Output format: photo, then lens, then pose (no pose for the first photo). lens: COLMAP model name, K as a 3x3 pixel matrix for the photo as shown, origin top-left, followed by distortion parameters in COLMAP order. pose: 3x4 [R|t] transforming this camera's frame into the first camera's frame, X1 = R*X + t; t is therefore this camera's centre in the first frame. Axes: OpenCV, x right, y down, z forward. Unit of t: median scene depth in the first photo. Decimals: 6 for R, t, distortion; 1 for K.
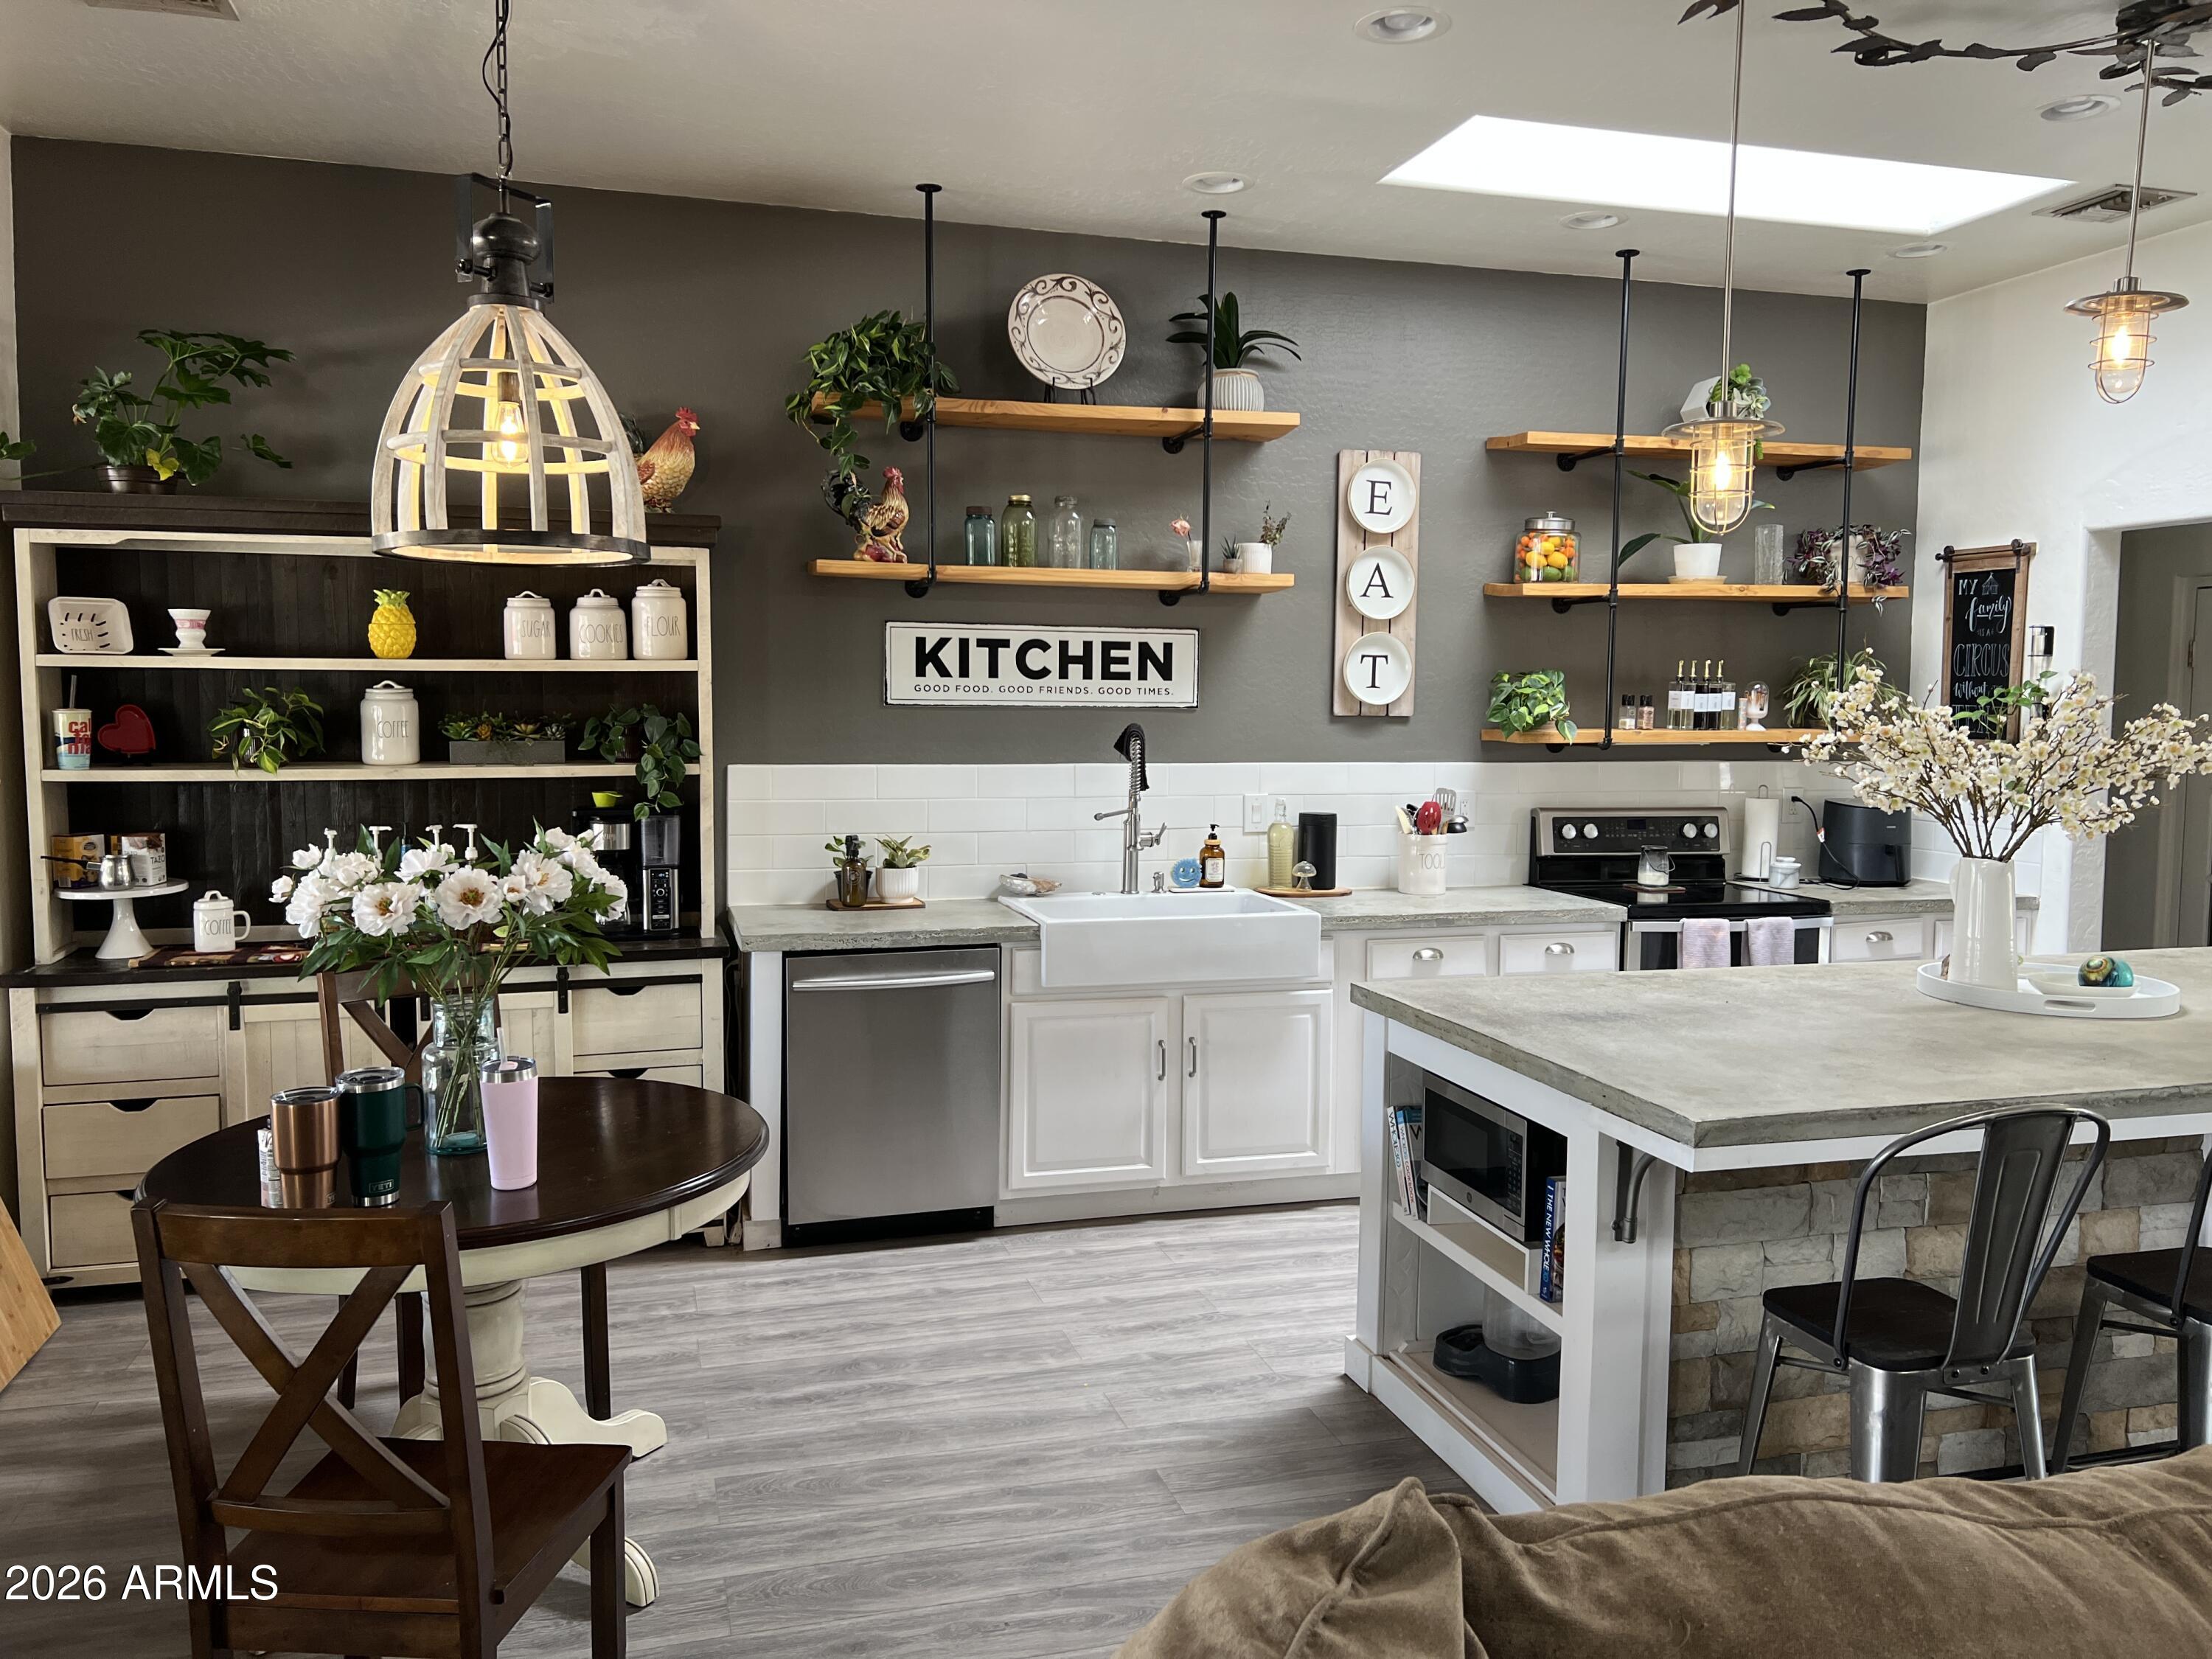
lens RADIAL K [[1671.8, 0, 1106.0], [0, 1671.8, 829.5], [0, 0, 1]] dist [0.094204, -0.117937]
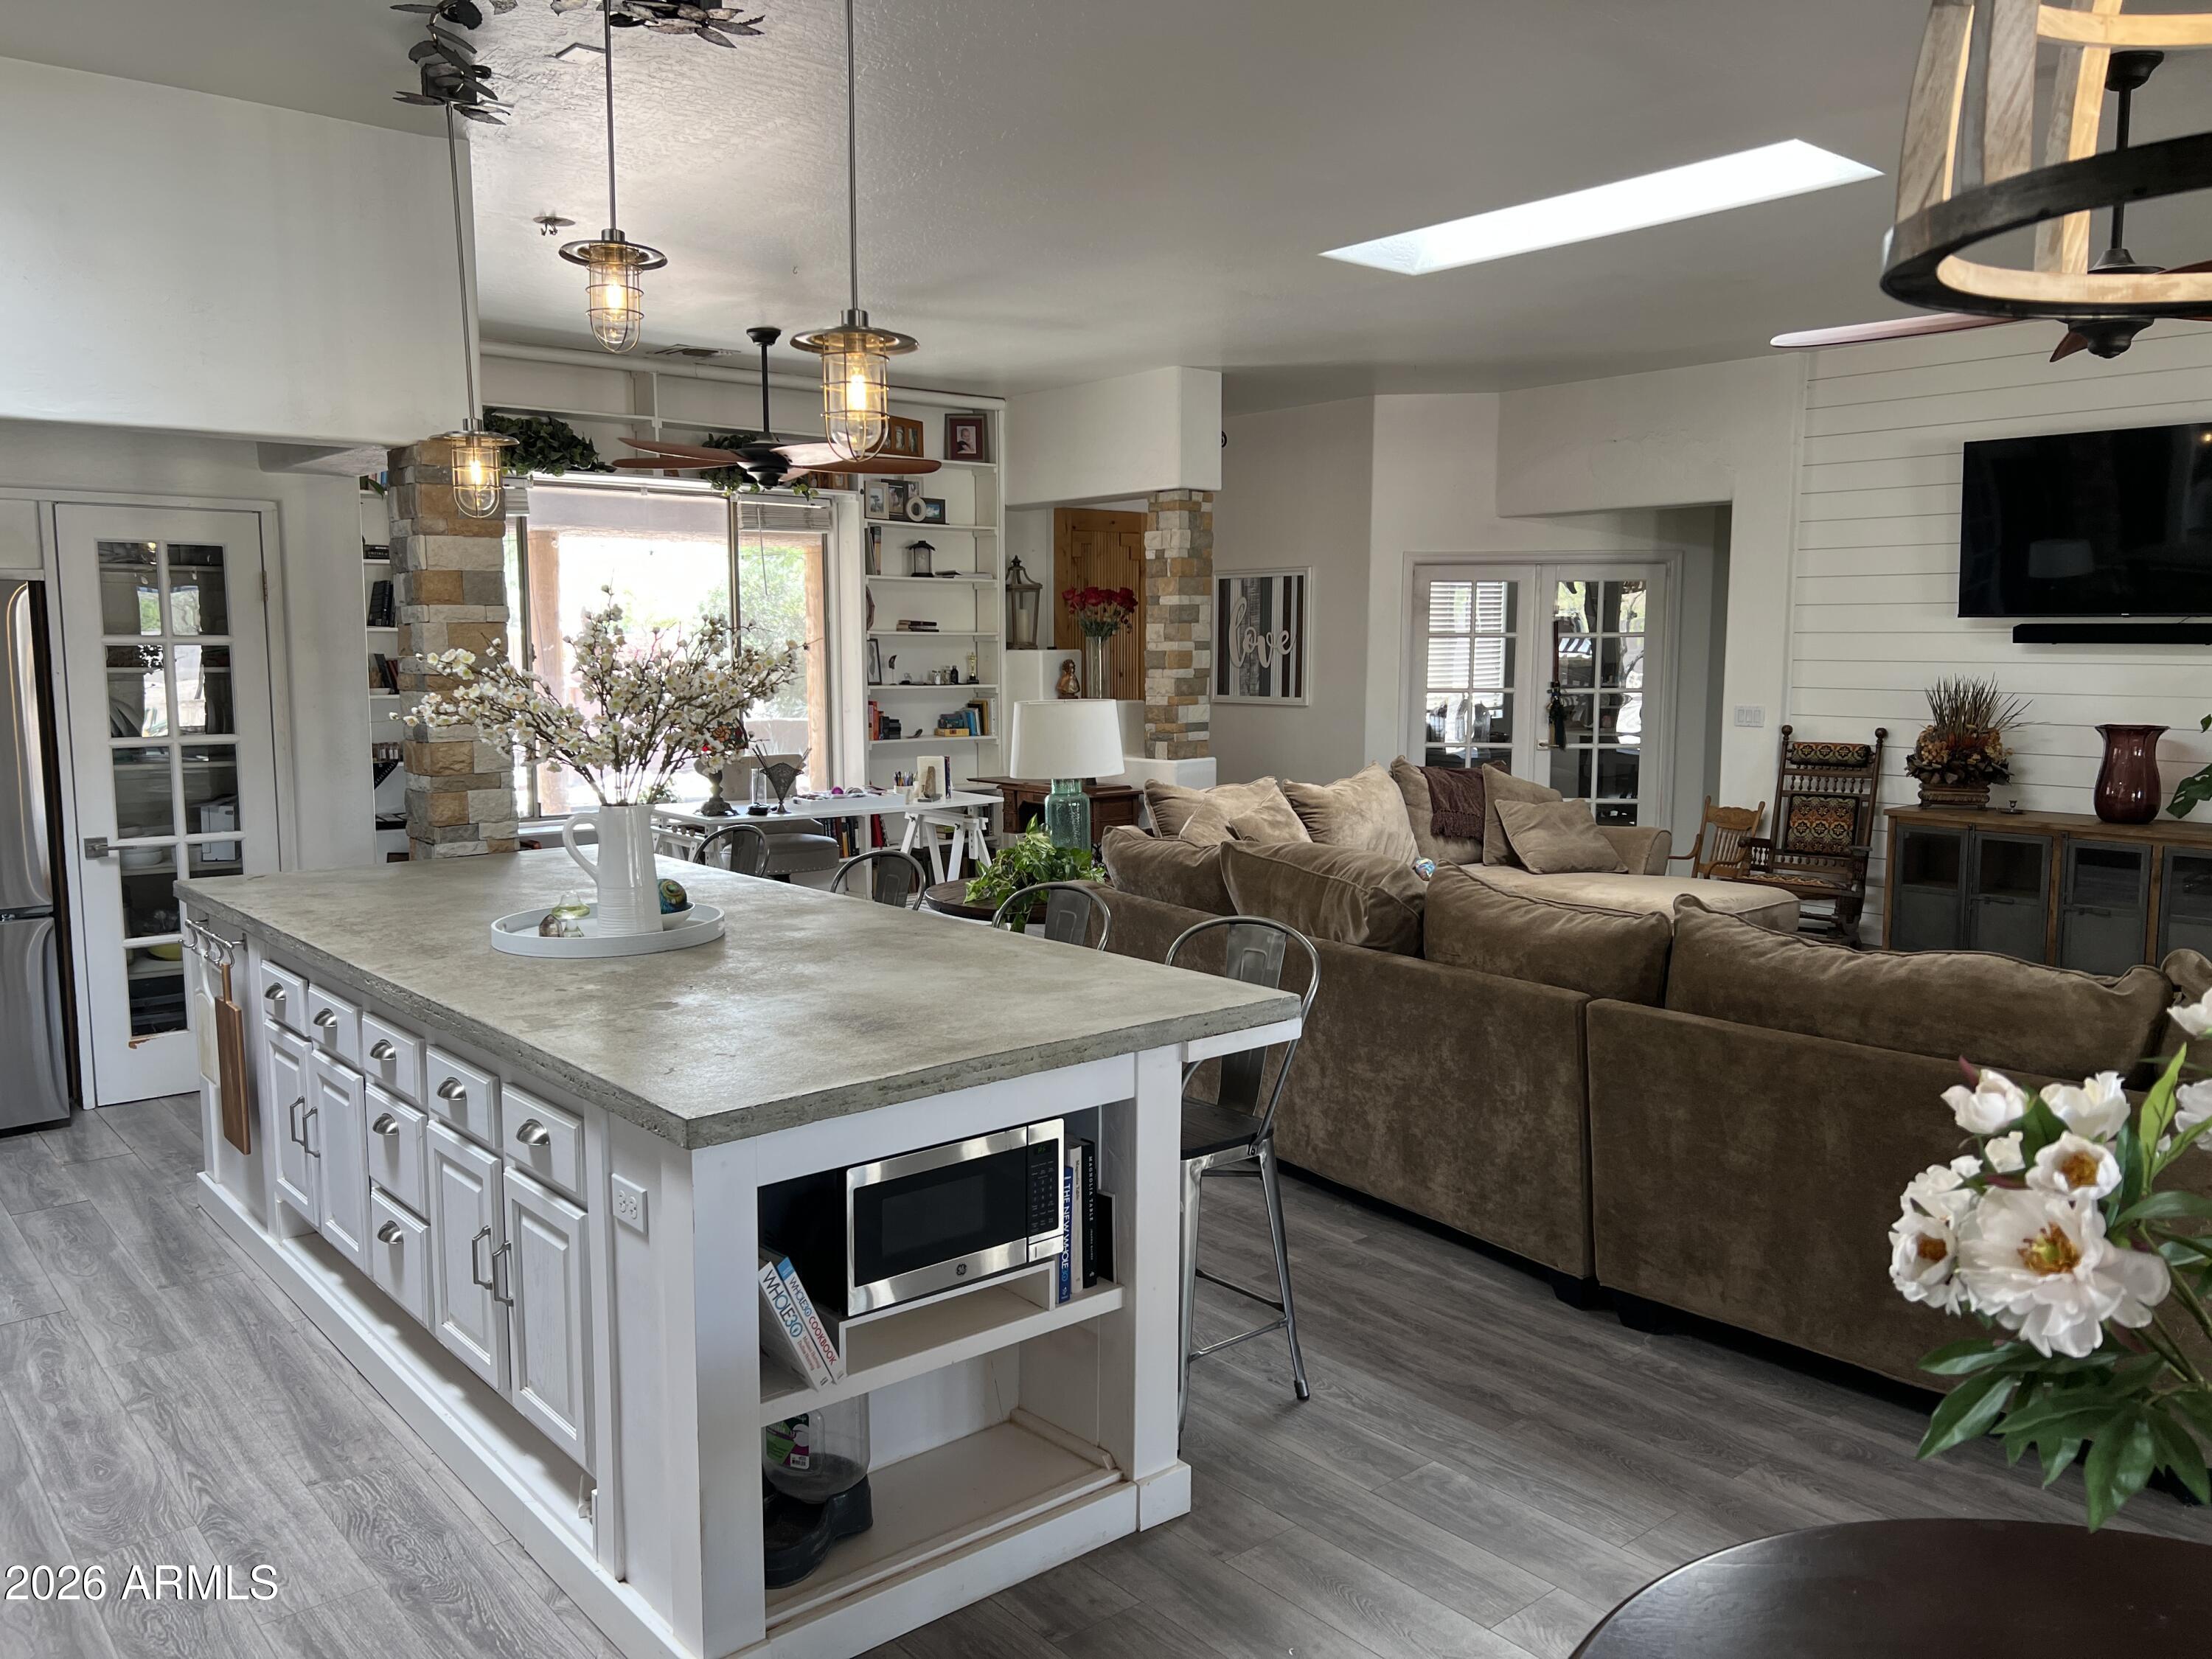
lens RADIAL K [[1668.4, 0, 1110.2], [0, 1668.4, 842.6], [0, 0, 1]] dist [0.052780, -0.063139]
pose [[-0.418894, -0.118288, 0.900298, -0.338398], [0.067477, 0.984682, 0.160771, -0.070242], [-0.905525, 0.128095, -0.404496, 0.817884]]
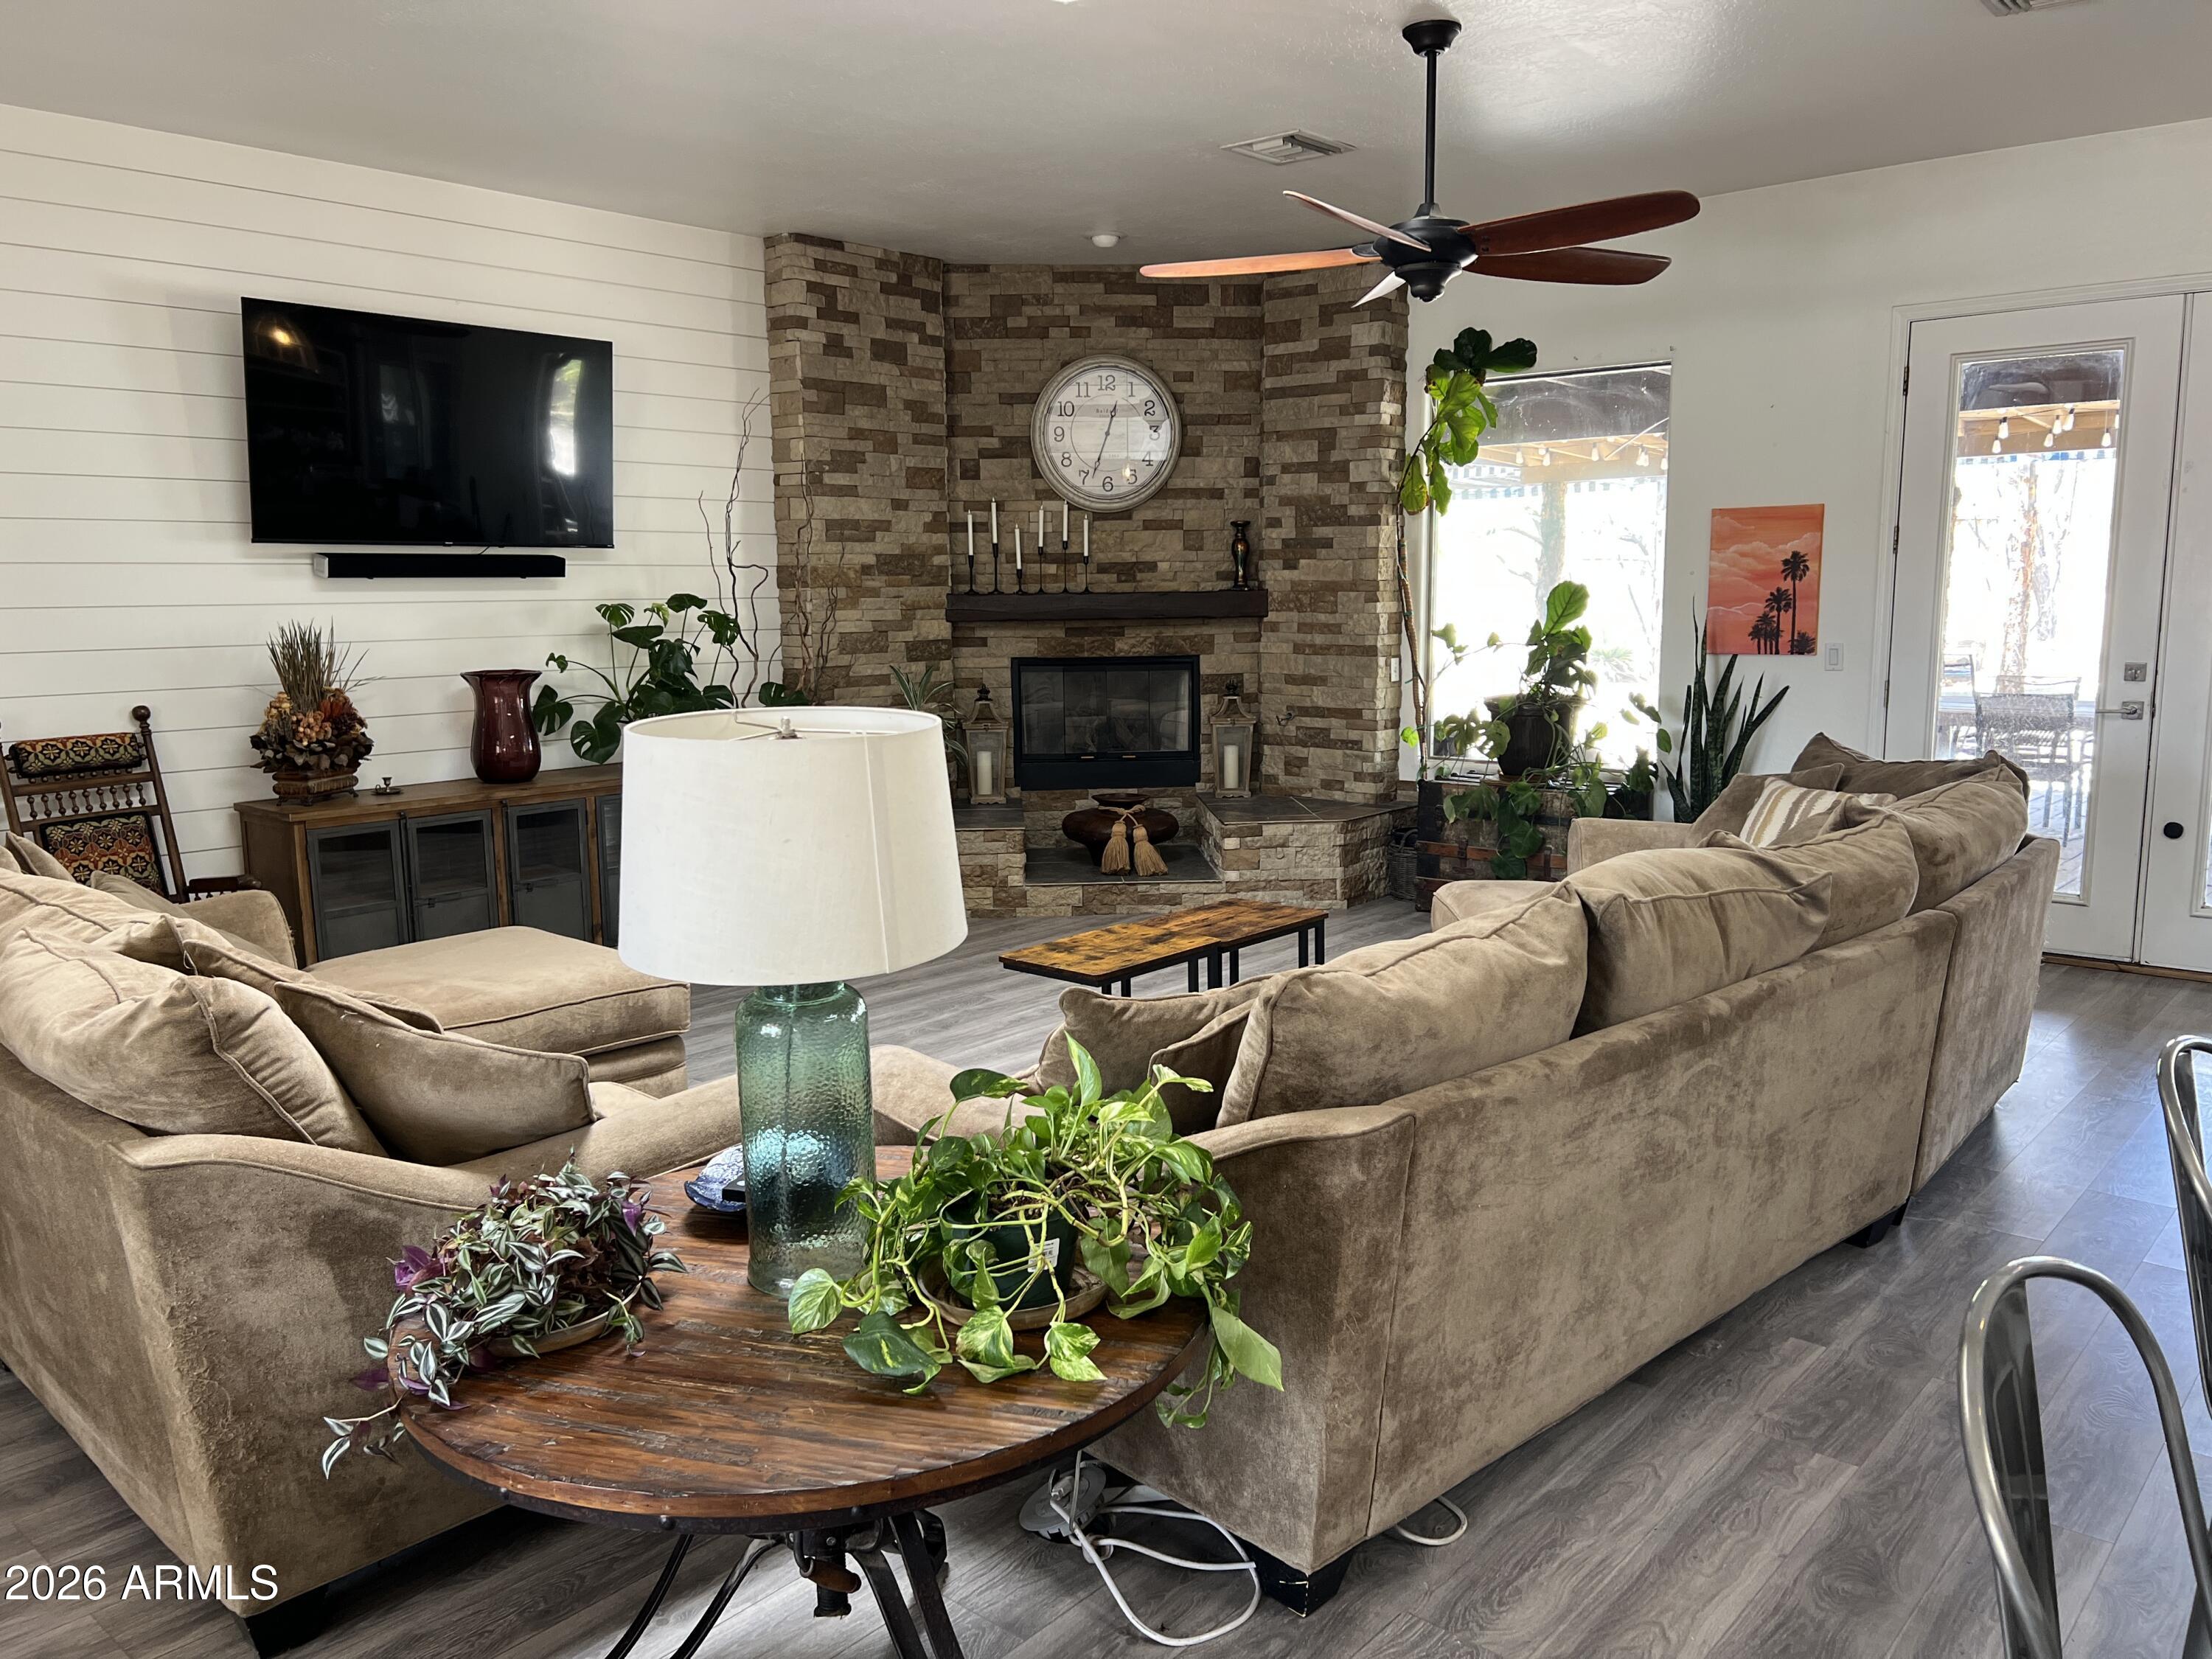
lens RADIAL K [[1668.4, 0, 1110.2], [0, 1668.4, 842.6], [0, 0, 1]] dist [0.052780, -0.063139]
pose [[-0.837819, 0.090187, -0.538447, 0.950569], [-0.031833, 0.976513, 0.213092, -0.033020], [0.545019, 0.195673, -0.815271, 0.724056]]
